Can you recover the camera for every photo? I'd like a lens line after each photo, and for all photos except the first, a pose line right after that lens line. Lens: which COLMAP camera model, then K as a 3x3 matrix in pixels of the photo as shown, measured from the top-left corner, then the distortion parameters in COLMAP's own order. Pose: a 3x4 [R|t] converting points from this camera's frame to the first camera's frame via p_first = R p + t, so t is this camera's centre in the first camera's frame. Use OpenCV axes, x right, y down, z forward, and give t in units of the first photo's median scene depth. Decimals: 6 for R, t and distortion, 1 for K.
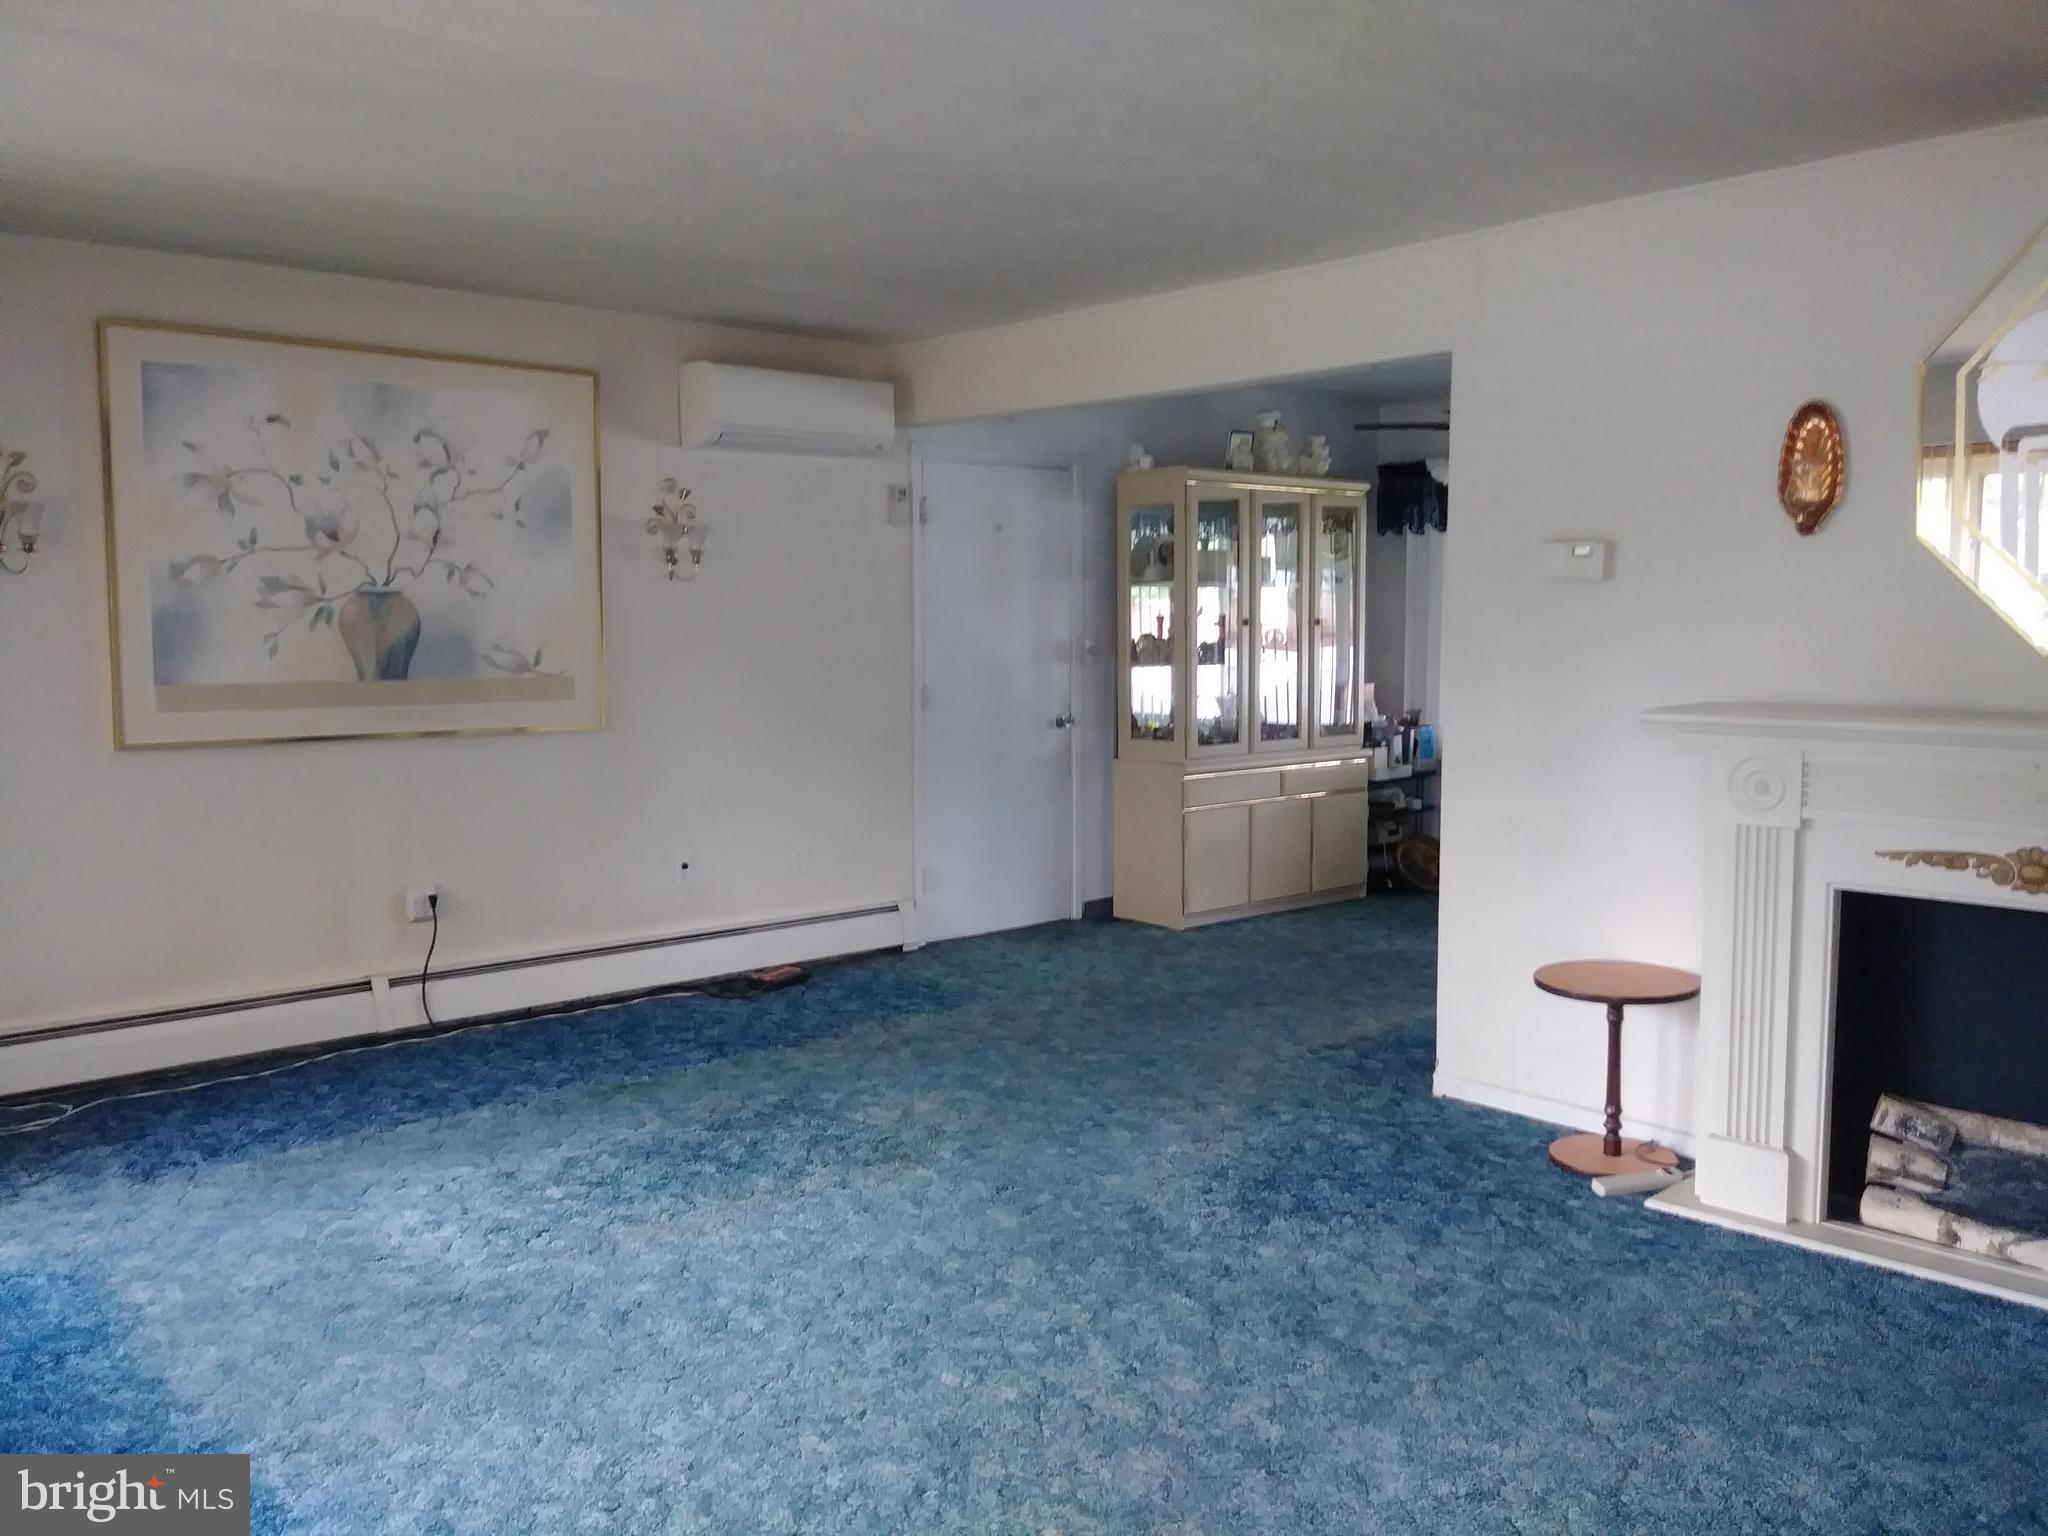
lens RADIAL K [[1633.9, 0, 1032.1], [0, 1633.9, 771.3], [0, 0, 1]] dist [0.024148, -0.076280]
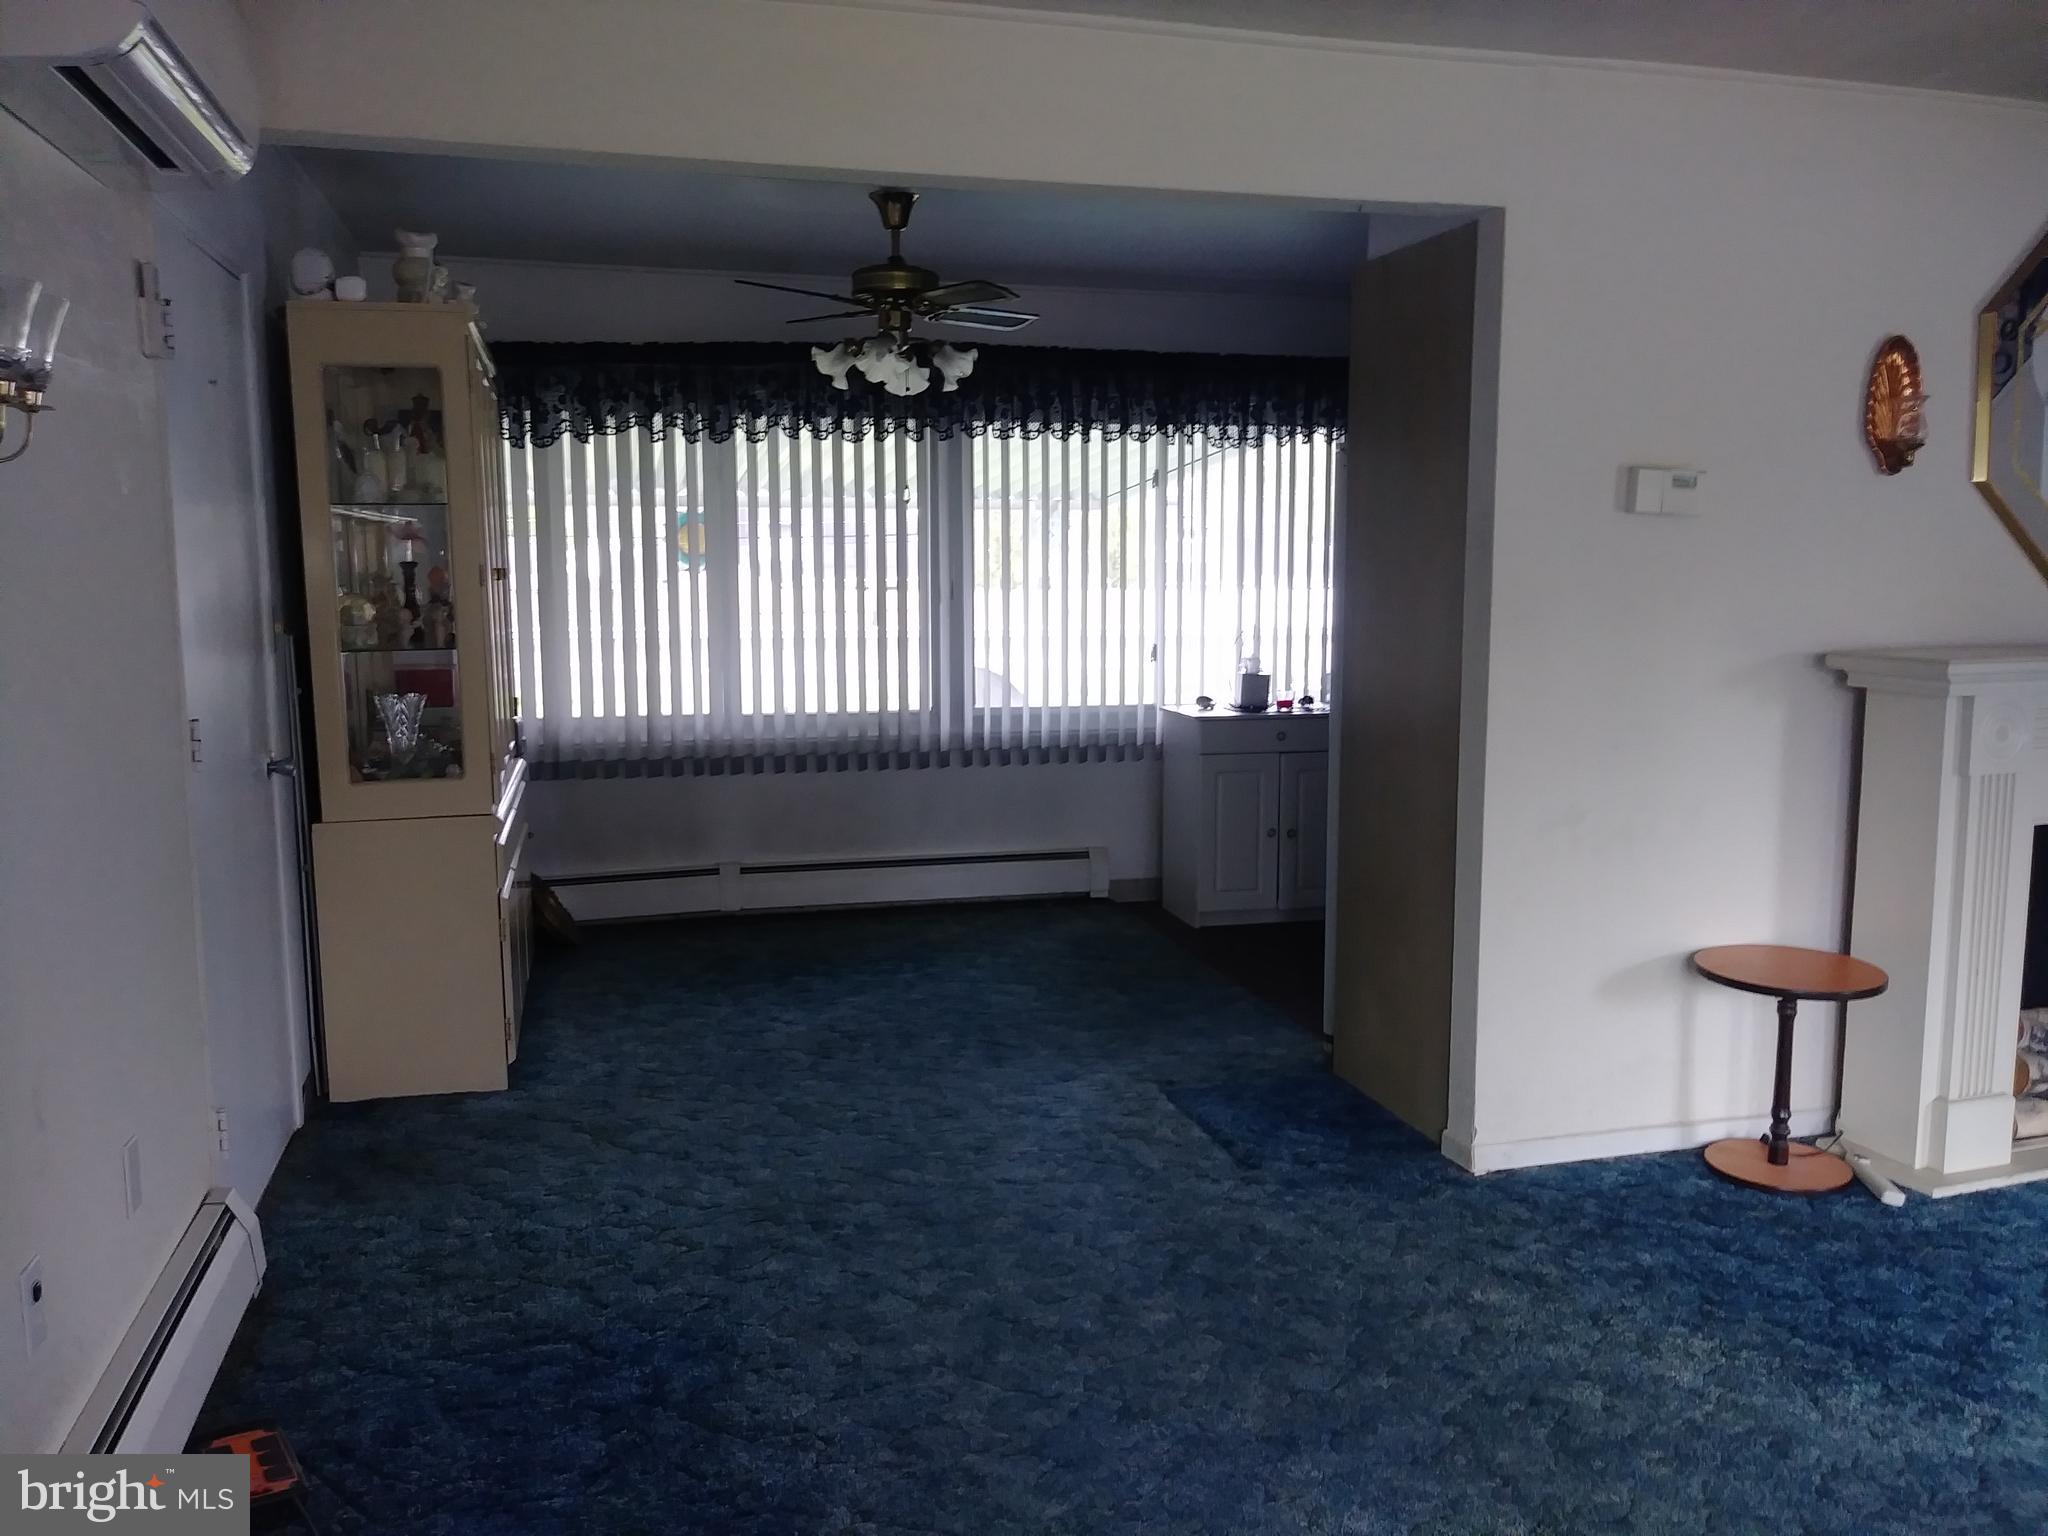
lens RADIAL K [[1633.9, 0, 1032.1], [0, 1633.9, 771.3], [0, 0, 1]] dist [0.024148, -0.076280]
pose [[0.446999, -0.110005, 0.887745, -0.578716], [0.088740, 0.992968, 0.078361, -0.080894], [-0.890122, 0.043751, 0.453617, 0.925365]]
